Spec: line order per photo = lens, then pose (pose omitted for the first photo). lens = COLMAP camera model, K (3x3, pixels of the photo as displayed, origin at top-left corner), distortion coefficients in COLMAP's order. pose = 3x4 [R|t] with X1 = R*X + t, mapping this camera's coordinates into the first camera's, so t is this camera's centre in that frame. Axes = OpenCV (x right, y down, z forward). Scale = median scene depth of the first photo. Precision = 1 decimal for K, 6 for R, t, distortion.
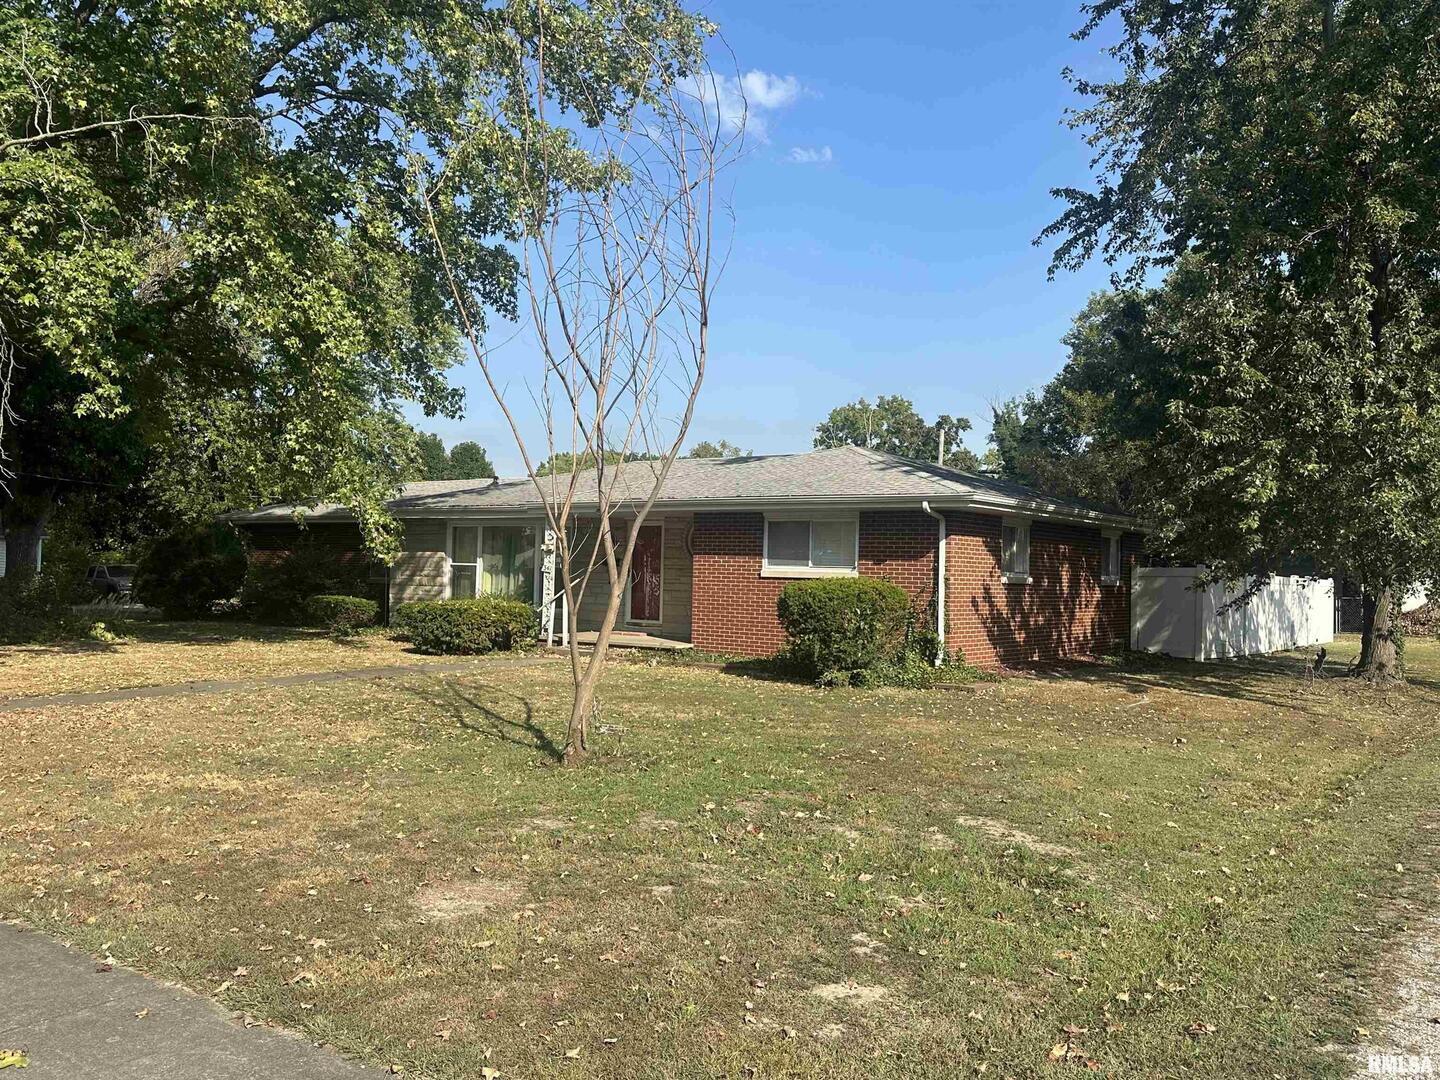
lens RADIAL K [[1199.9, 0, 716.9], [0, 1199.9, 538.4], [0, 0, 1]] dist [0.113349, 0.002497]
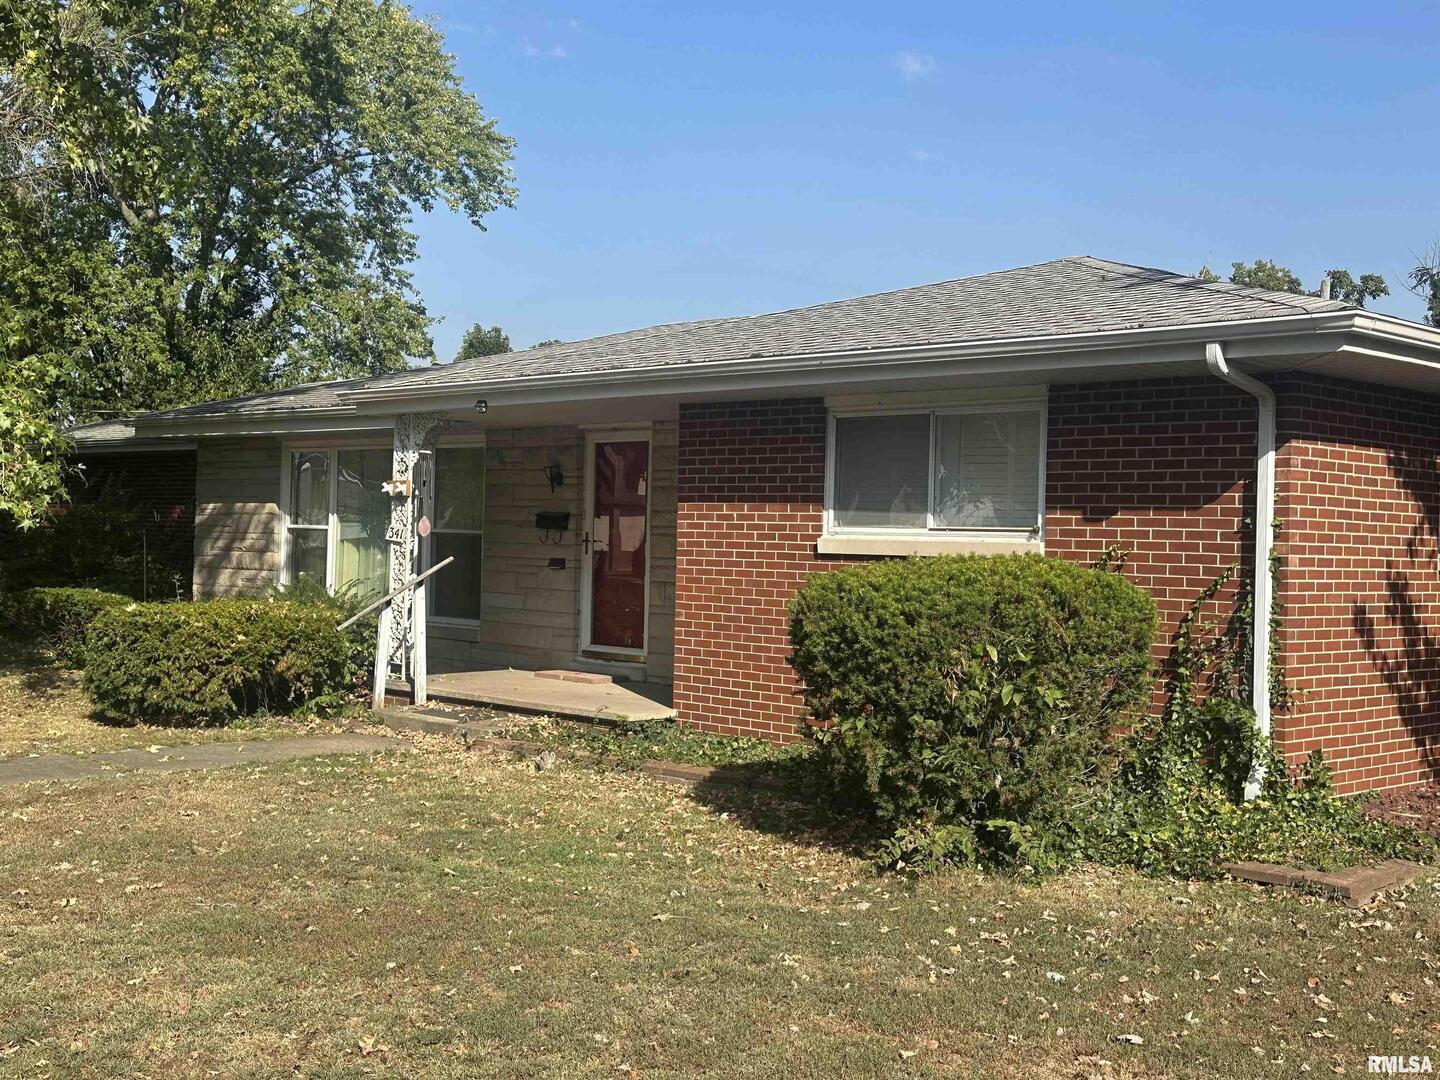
lens RADIAL K [[1731.8, 0, 724.5], [0, 1731.8, 534.1], [0, 0, 1]] dist [0.113052, 0.000000]
pose [[0.987947, 0.000894, -0.154787, 0.100999], [0.002340, 0.999783, 0.020707, 0.013573], [0.154772, -0.020820, 0.987731, 0.425612]]
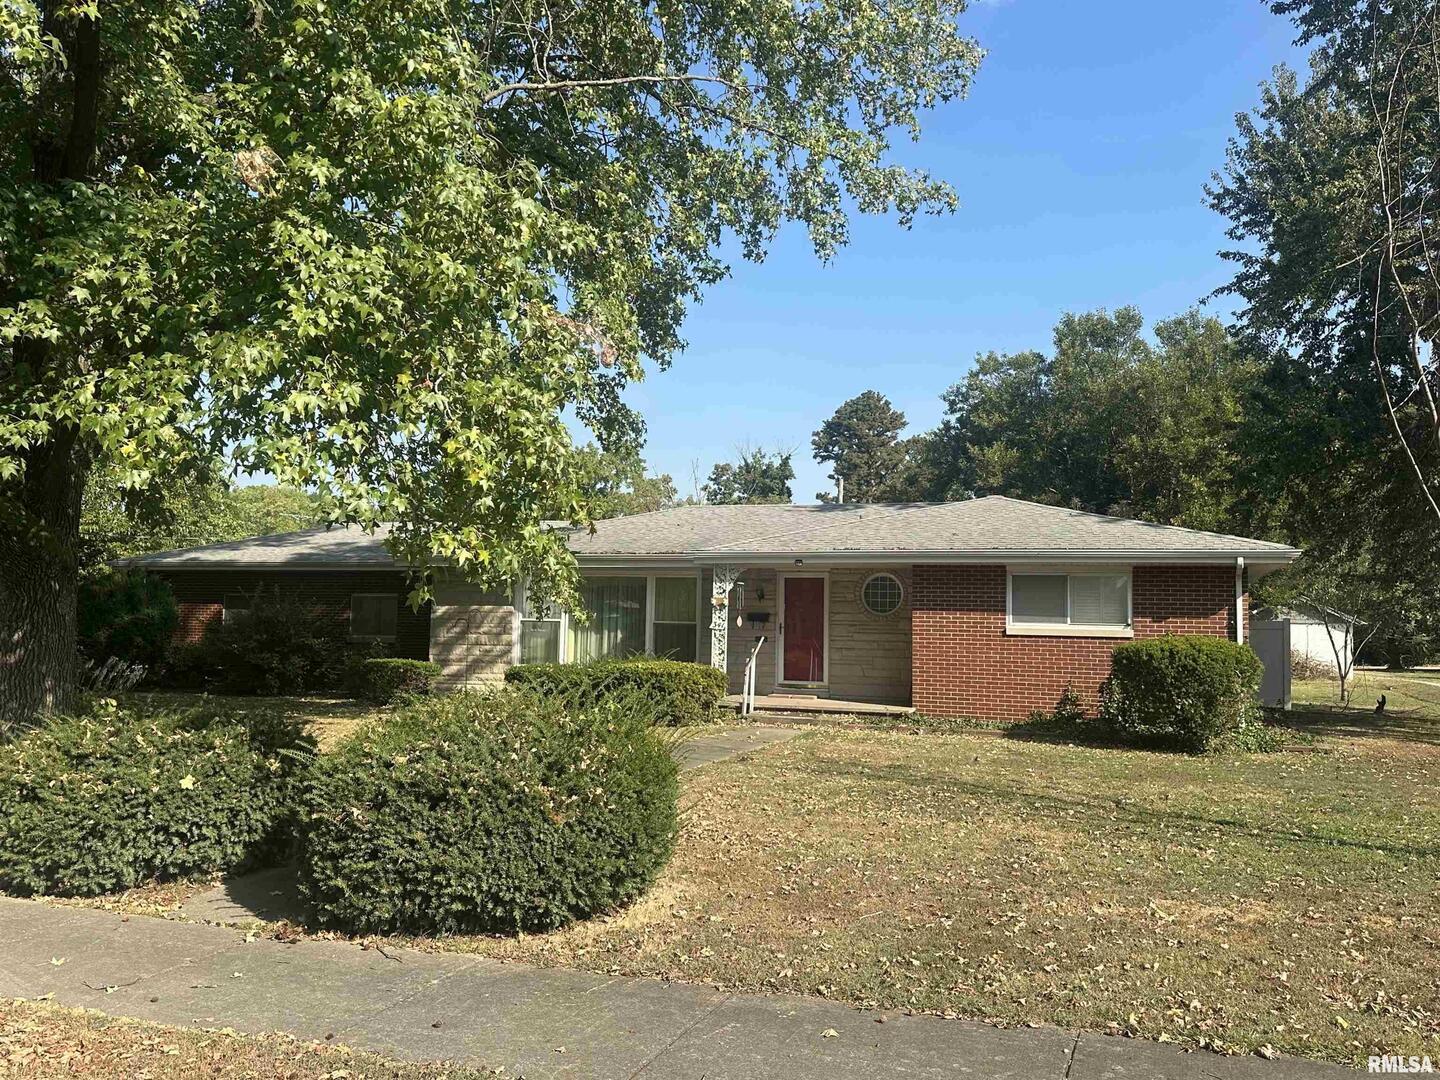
lens RADIAL K [[1208.7, 0, 720.0], [0, 1208.7, 539.4], [0, 0, 1]] dist [0.091090, -0.000804]
pose [[0.952802, 0.013508, 0.303291, -0.485037], [-0.002866, 0.999365, -0.035505, -0.008147], [-0.303578, 0.032960, 0.952236, 0.168105]]
